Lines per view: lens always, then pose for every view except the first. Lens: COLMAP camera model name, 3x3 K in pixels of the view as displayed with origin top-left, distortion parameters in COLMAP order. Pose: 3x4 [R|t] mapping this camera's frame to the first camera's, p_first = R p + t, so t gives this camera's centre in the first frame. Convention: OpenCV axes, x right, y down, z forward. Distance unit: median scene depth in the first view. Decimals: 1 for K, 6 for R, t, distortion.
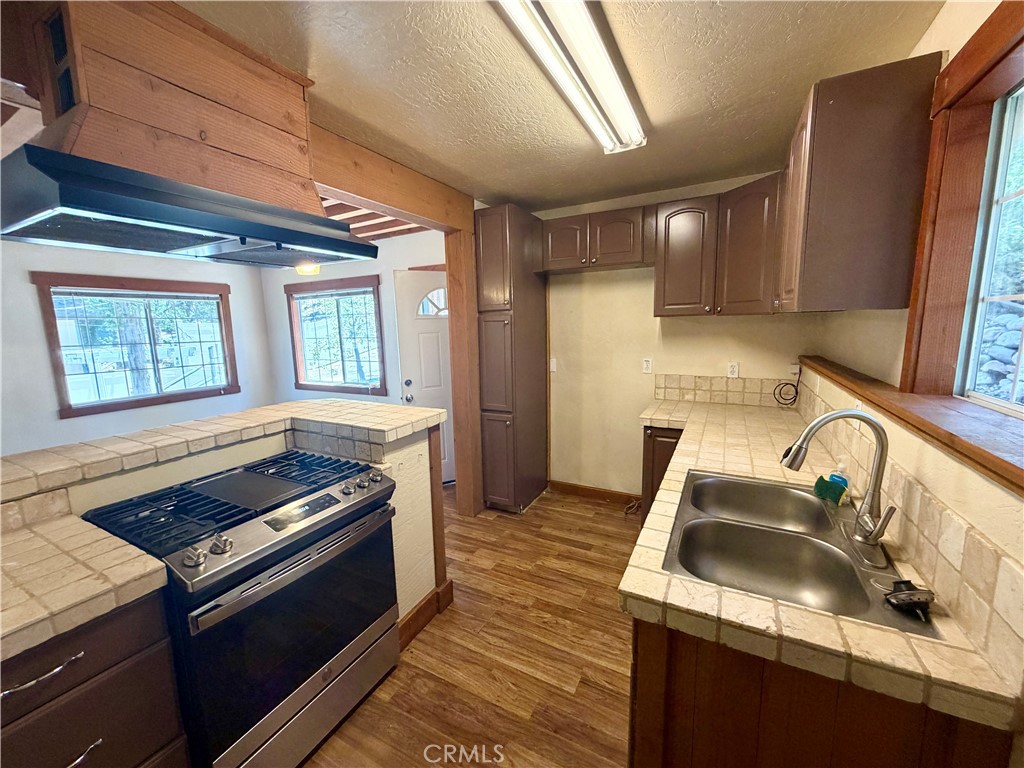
lens RADIAL K [[408.7, 0, 510.5], [0, 408.7, 383.4], [0, 0, 1]] dist [-0.000113, 0.000090]
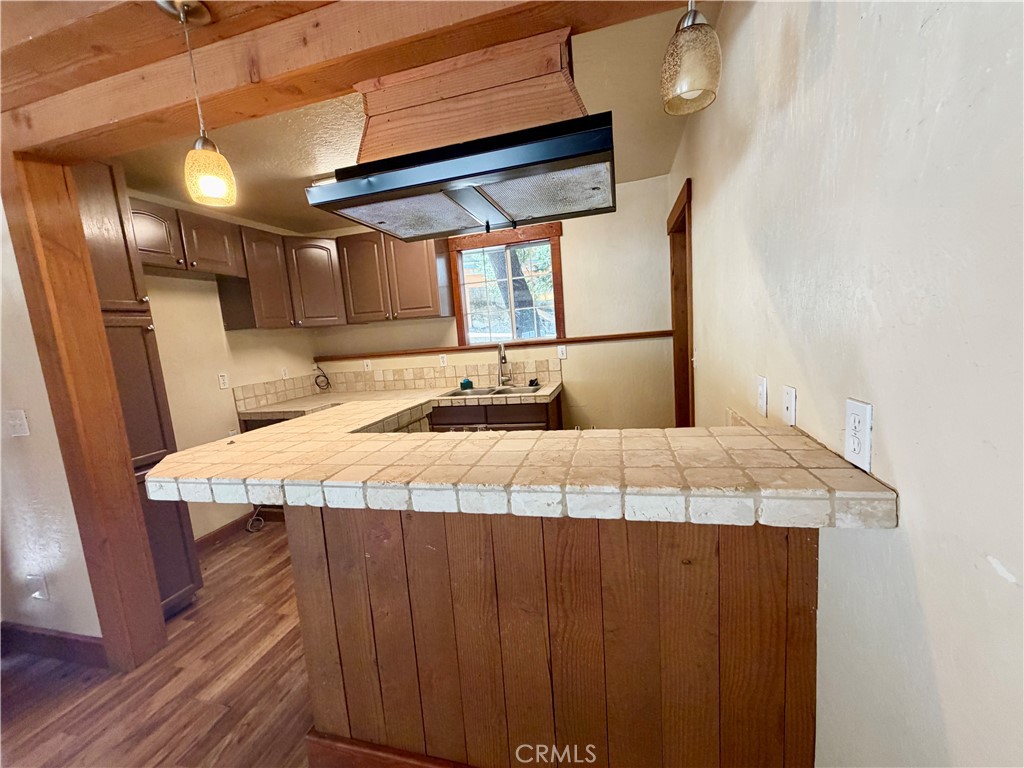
lens RADIAL K [[414.4, 0, 512.0], [0, 414.4, 384.0], [0, 0, 1]] dist [0.000231, 0.000036]
pose [[-0.231445, -0.083512, 0.969257, -0.850574], [0.226380, 0.964336, 0.137144, -0.016708], [-0.946142, 0.251161, -0.204286, 0.599088]]
